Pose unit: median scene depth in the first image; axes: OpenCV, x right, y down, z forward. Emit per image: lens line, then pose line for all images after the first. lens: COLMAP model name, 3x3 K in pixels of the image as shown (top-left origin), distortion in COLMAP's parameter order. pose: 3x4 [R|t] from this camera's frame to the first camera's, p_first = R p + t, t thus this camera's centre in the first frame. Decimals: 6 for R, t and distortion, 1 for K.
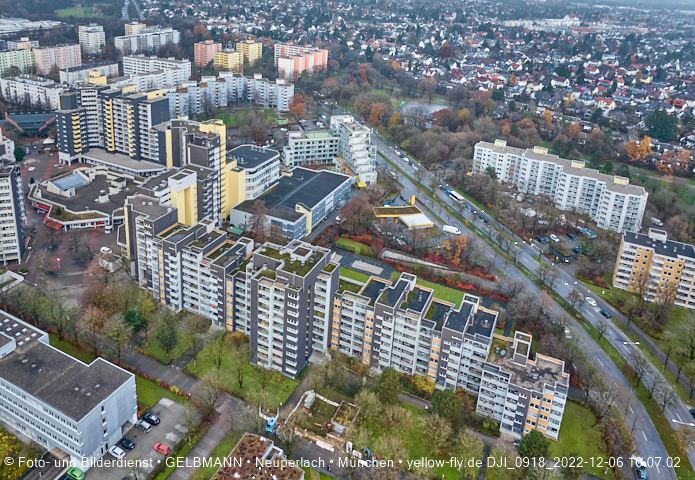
lens RADIAL K [[524.5, 0, 341.2], [0, 524.5, 116.3], [0, 0, 1]] dist [-0.025793, -0.005397]
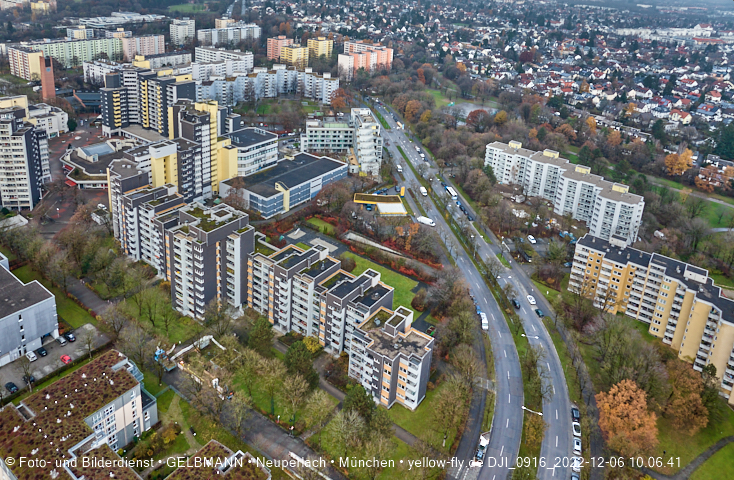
lens RADIAL K [[534.0, 0, 369.7], [0, 534.0, 111.9], [0, 0, 1]] dist [-0.034203, -0.001074]
pose [[0.983877, 0.055103, -0.170148, 0.231307], [-0.058095, 0.998231, -0.012649, 0.021173], [0.169150, 0.022330, 0.985337, -0.038667]]
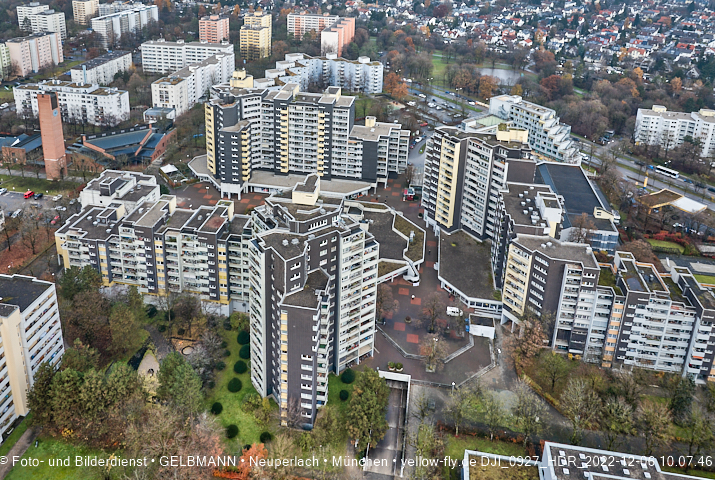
lens RADIAL K [[544.6, 0, 357.0], [0, 544.6, 101.1], [0, 0, 1]] dist [-0.041191, 0.010554]
pose [[0.963043, -0.099976, 0.250105, -0.554828], [0.088288, 0.994431, 0.057552, -0.080056], [-0.254466, -0.033343, 0.966507, 0.201514]]
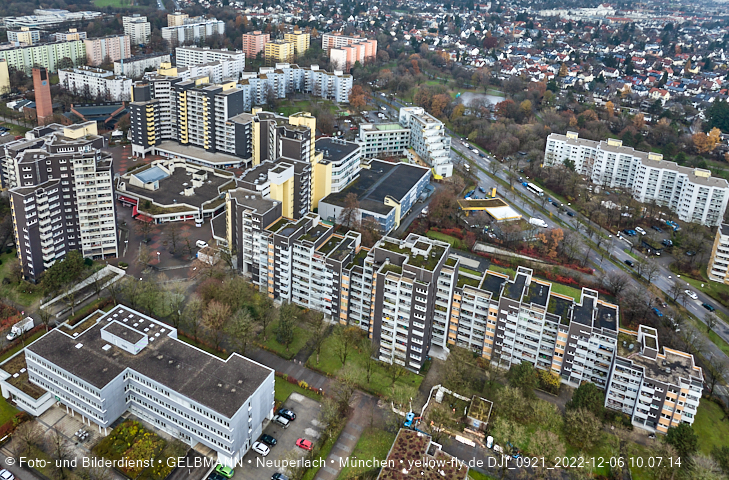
lens RADIAL K [[528.3, 0, 361.2], [0, 528.3, 110.9], [0, 0, 1]] dist [-0.024172, -0.006902]
pose [[0.999980, -0.000714, -0.006335, -0.102831], [0.000767, 0.999964, 0.008447, -0.003644], [0.006328, -0.008451, 0.999944, -0.000822]]
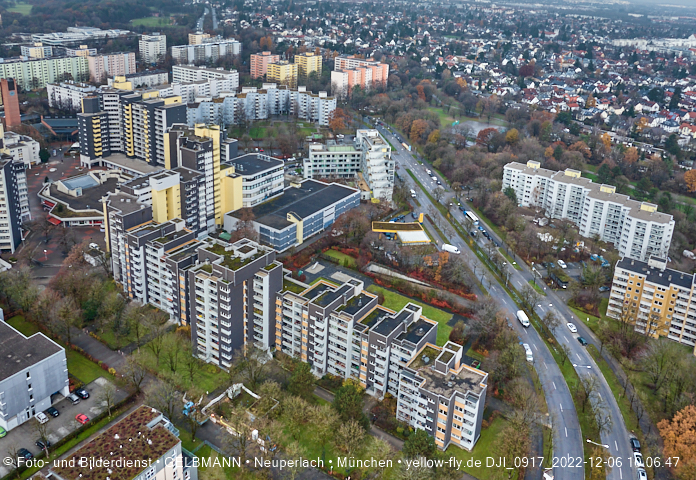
lens RADIAL K [[575.3, 0, 390.3], [0, 575.3, 136.6], [0, 0, 1]] dist [-0.034456, -0.001019]
pose [[0.994675, 0.034211, -0.097217, 0.169570], [-0.035085, 0.999358, -0.007290, 0.020816], [0.096905, 0.010662, 0.995237, -0.047080]]
